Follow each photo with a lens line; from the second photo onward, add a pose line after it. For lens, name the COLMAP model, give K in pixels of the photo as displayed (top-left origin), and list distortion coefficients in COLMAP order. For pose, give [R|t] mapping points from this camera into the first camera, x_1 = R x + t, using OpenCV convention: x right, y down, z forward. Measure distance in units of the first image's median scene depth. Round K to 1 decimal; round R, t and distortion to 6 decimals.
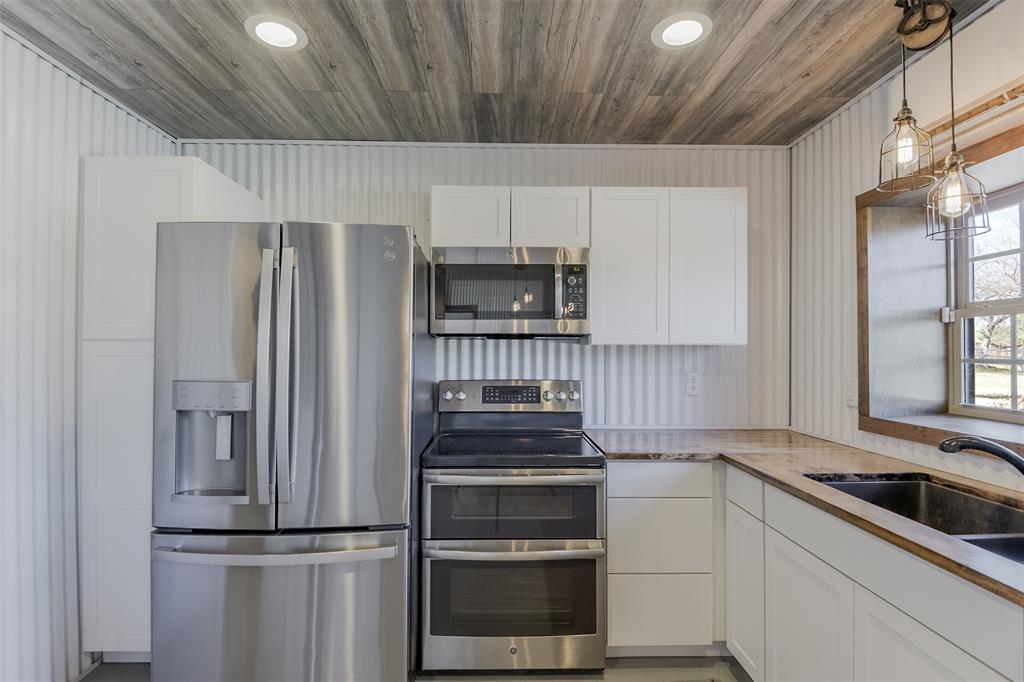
lens RADIAL K [[488.7, 0, 512.0], [0, 488.7, 341.0], [0, 0, 1]] dist [-0.010727, -0.000347]
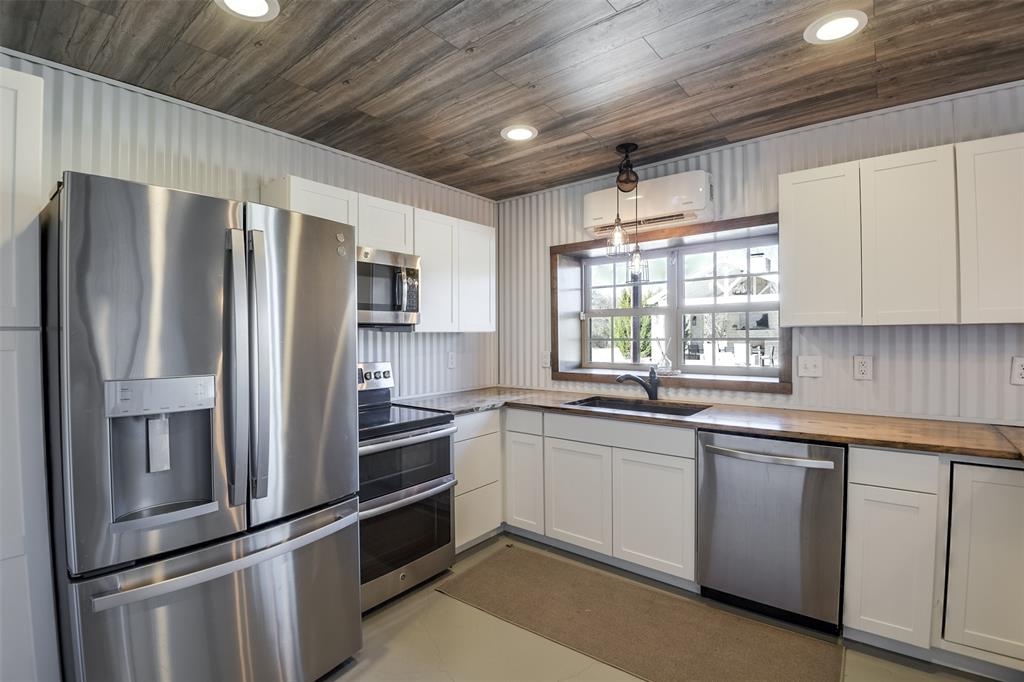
lens RADIAL K [[478.5, 0, 506.9], [0, 478.5, 341.1], [0, 0, 1]] dist [-0.002648, -0.024497]
pose [[0.640228, -0.017856, 0.767978, -0.665242], [-0.006069, 0.999581, 0.028300, -0.005776], [-0.768161, -0.022779, 0.639851, 0.023620]]
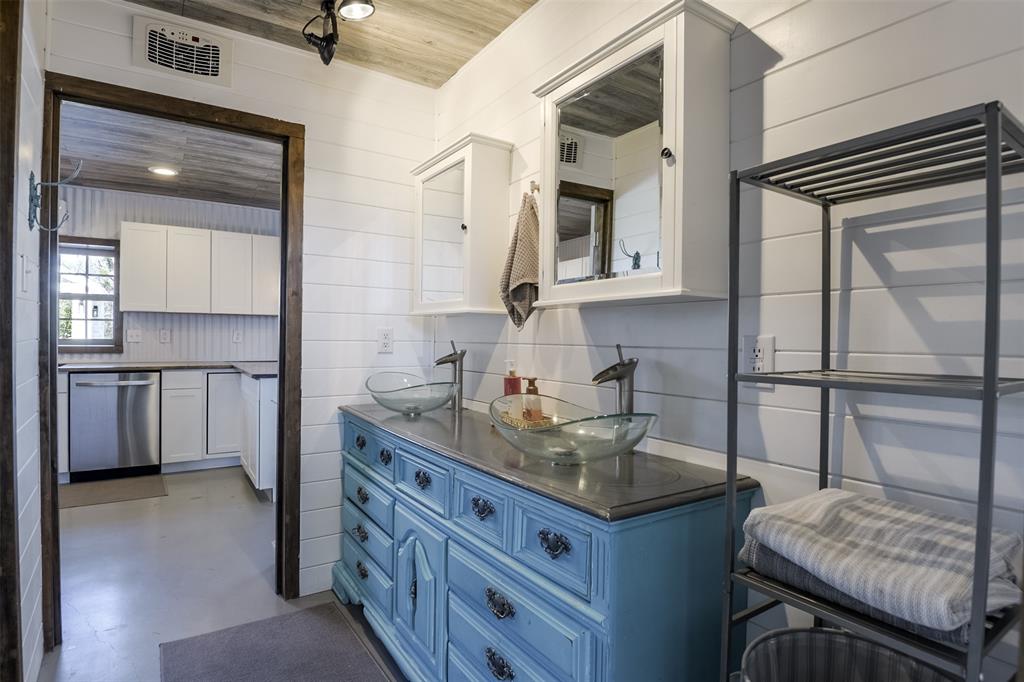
lens RADIAL K [[551.9, 0, 512.0], [0, 551.9, 341.0], [0, 0, 1]] dist [-0.018636, -0.000452]
pose [[-0.531761, -0.016940, 0.846725, -2.002472], [-0.031679, 0.999498, 0.000102, 0.056853], [-0.846302, -0.026769, -0.532031, 0.081224]]
